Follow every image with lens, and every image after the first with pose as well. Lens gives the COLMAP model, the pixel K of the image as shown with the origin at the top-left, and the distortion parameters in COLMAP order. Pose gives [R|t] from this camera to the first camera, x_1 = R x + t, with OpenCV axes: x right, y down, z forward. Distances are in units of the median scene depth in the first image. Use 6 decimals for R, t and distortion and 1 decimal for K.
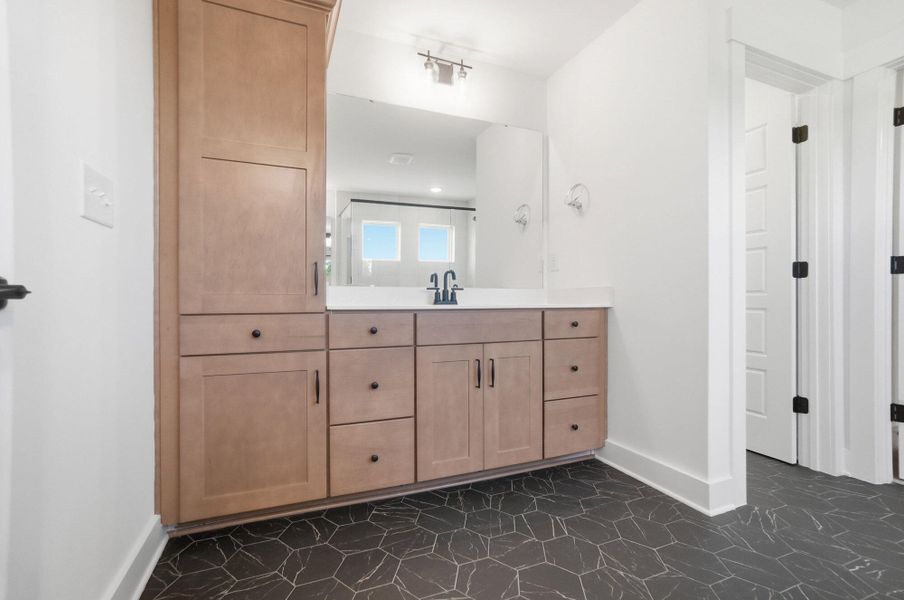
lens RADIAL K [[411.3, 0, 446.6], [0, 411.3, 302.3], [0, 0, 1]] dist [-0.045369, 0.022081]
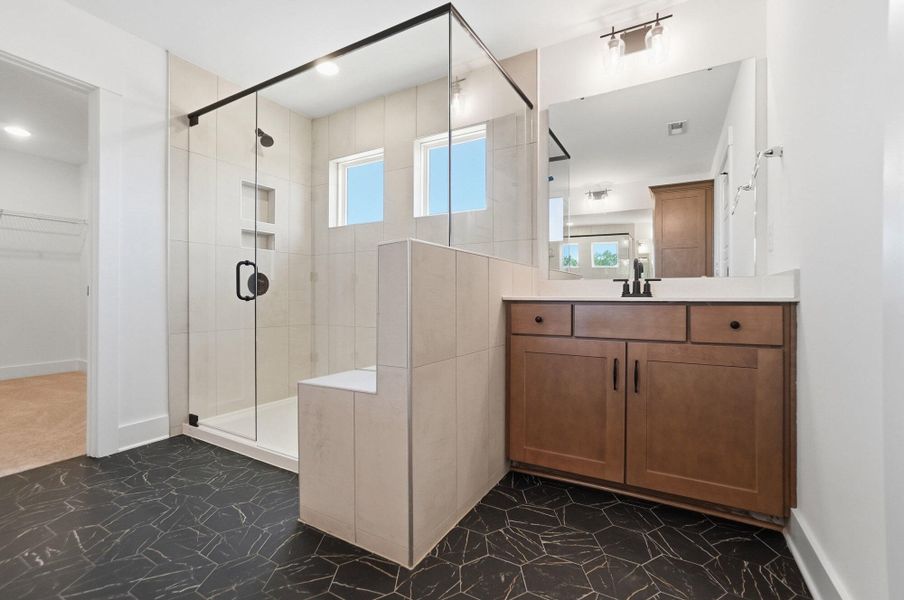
lens RADIAL K [[376.6, 0, 452.0], [0, 376.6, 300.0], [0, 0, 1]] dist [-0.000276, -0.000010]
pose [[0.634088, 0.014593, -0.773123, 0.385938], [-0.003099, 0.999862, 0.016332, -0.000319], [0.773255, -0.007960, 0.634046, 0.146516]]
